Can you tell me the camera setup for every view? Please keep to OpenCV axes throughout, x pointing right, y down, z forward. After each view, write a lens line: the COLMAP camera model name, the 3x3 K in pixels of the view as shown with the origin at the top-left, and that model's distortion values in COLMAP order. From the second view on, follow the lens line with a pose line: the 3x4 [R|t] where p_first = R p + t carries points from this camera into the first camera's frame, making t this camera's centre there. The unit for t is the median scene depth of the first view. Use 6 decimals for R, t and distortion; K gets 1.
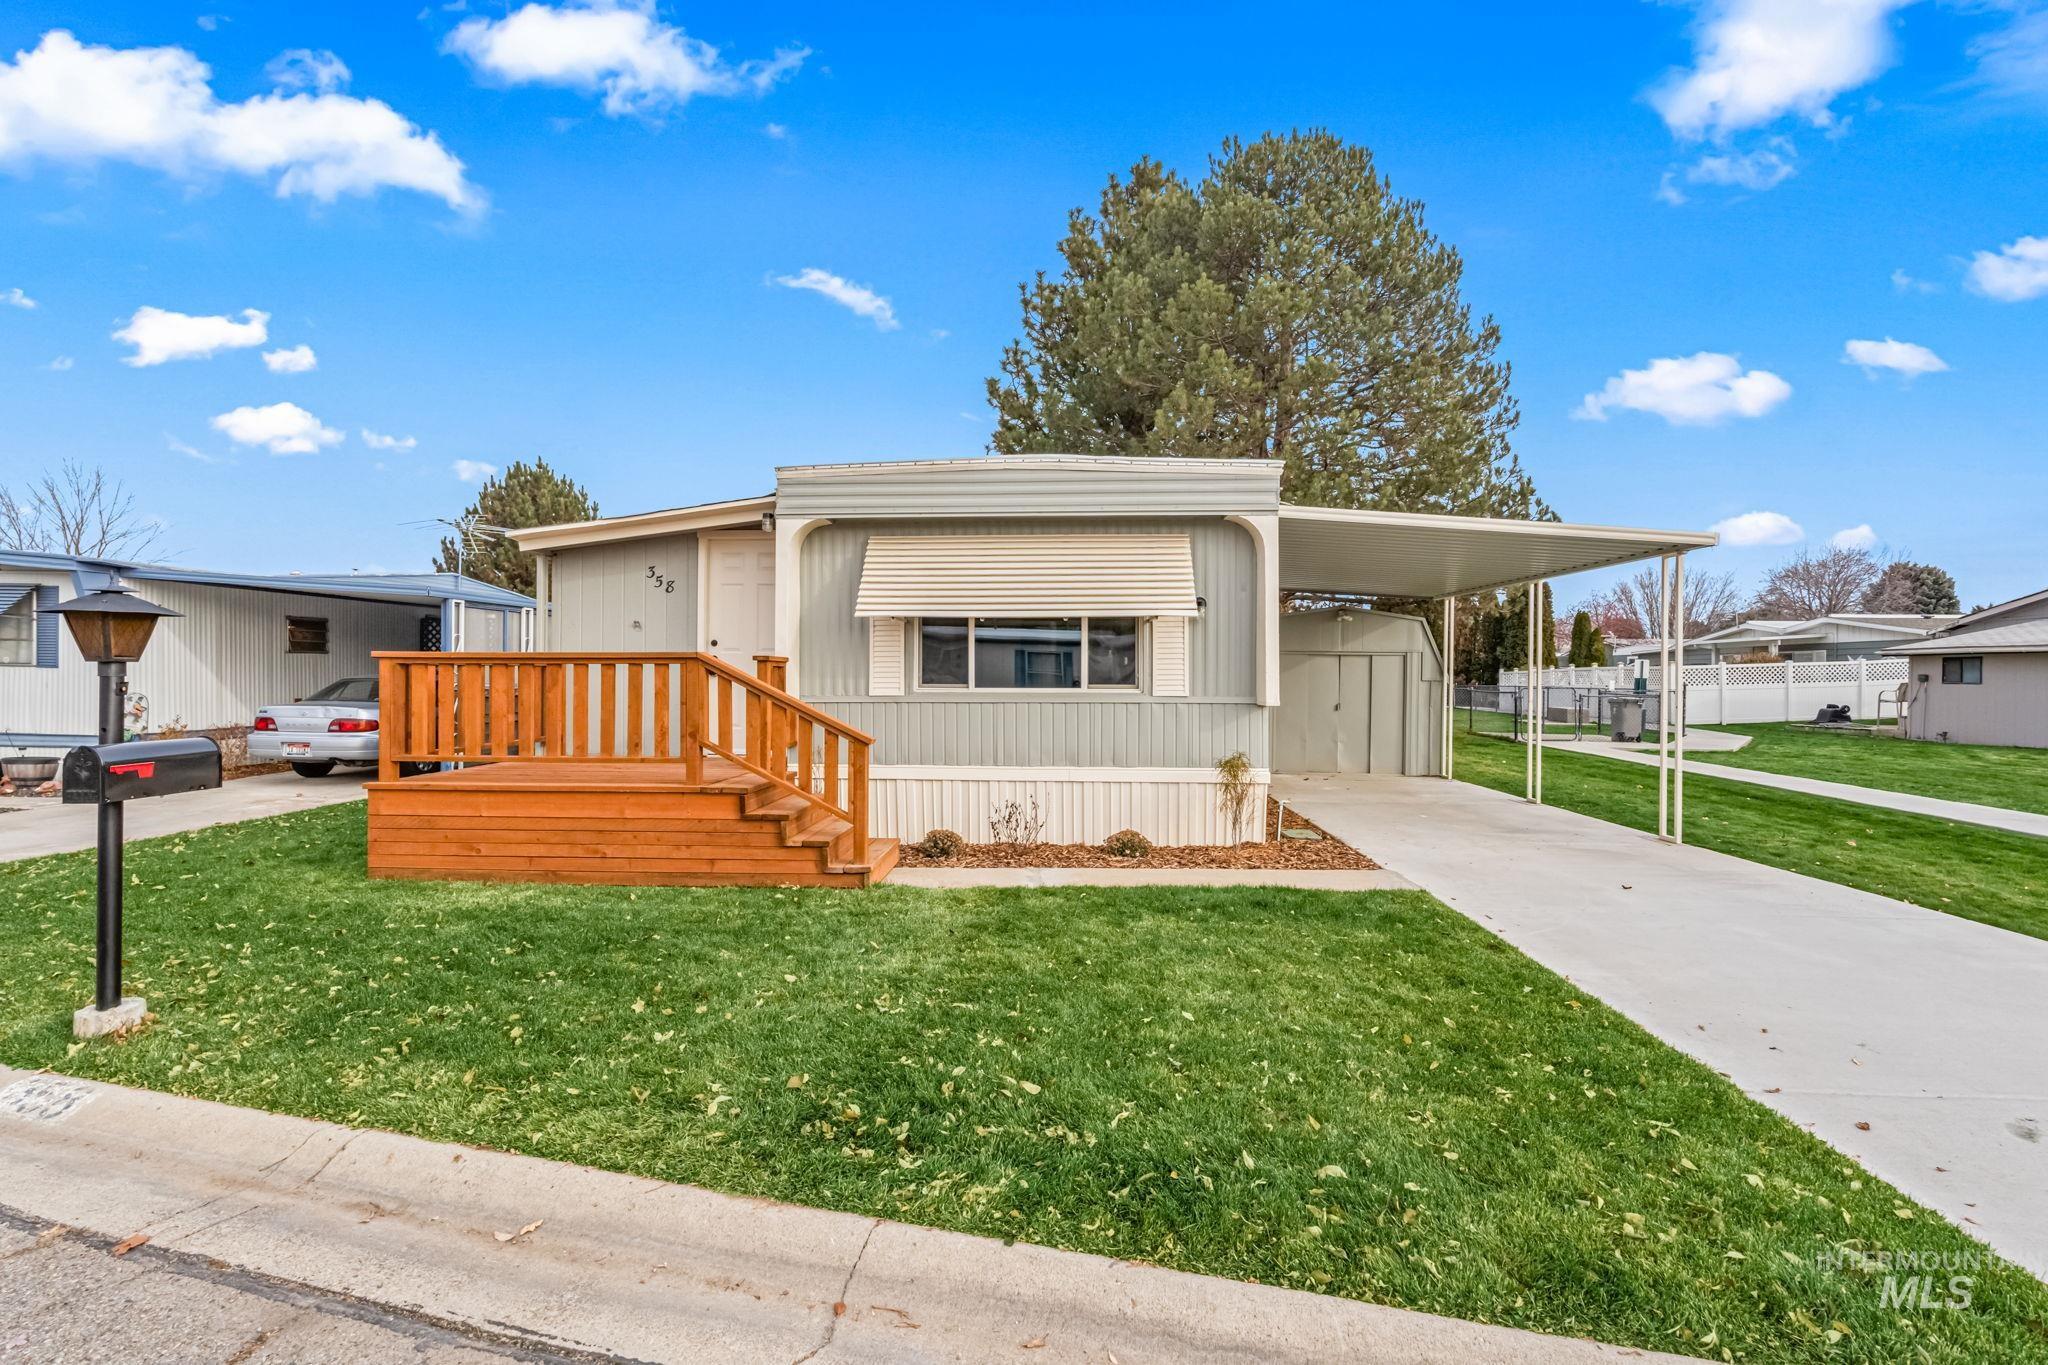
lens RADIAL K [[905.8, 0, 1031.0], [0, 905.8, 685.1], [0, 0, 1]] dist [-0.004069, -0.000345]
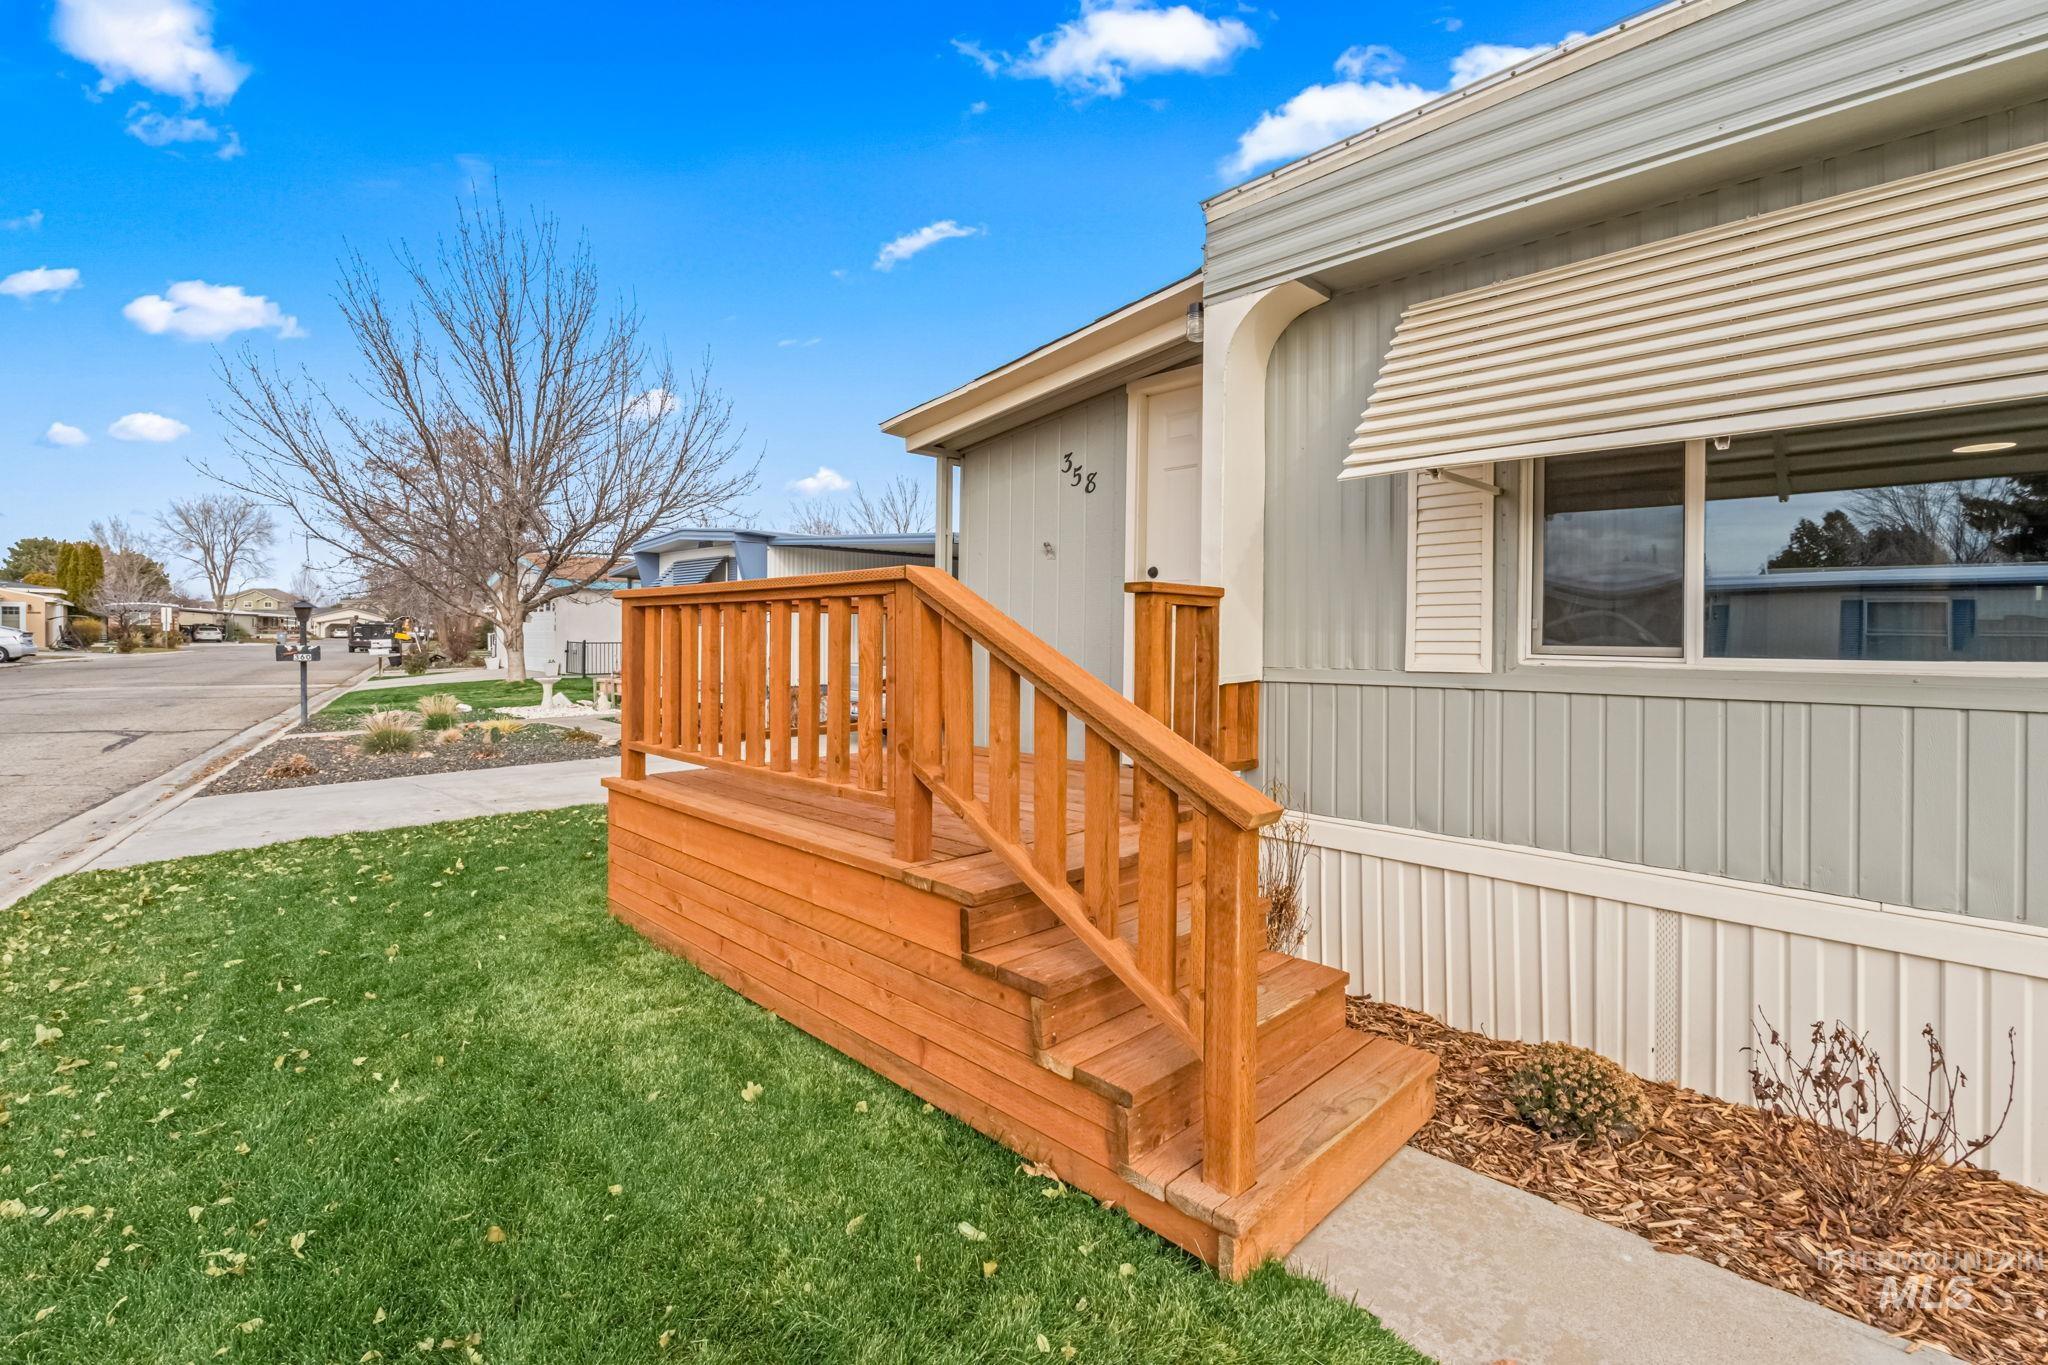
lens RADIAL K [[905.8, 0, 1027.5], [0, 905.8, 648.6], [0, 0, 1]] dist [-0.004069, -0.000345]
pose [[0.731559, 0.008731, -0.681722, -0.014397], [-0.010404, 0.999945, 0.001641, 0.002332], [0.681698, 0.005892, 0.731610, 0.562388]]
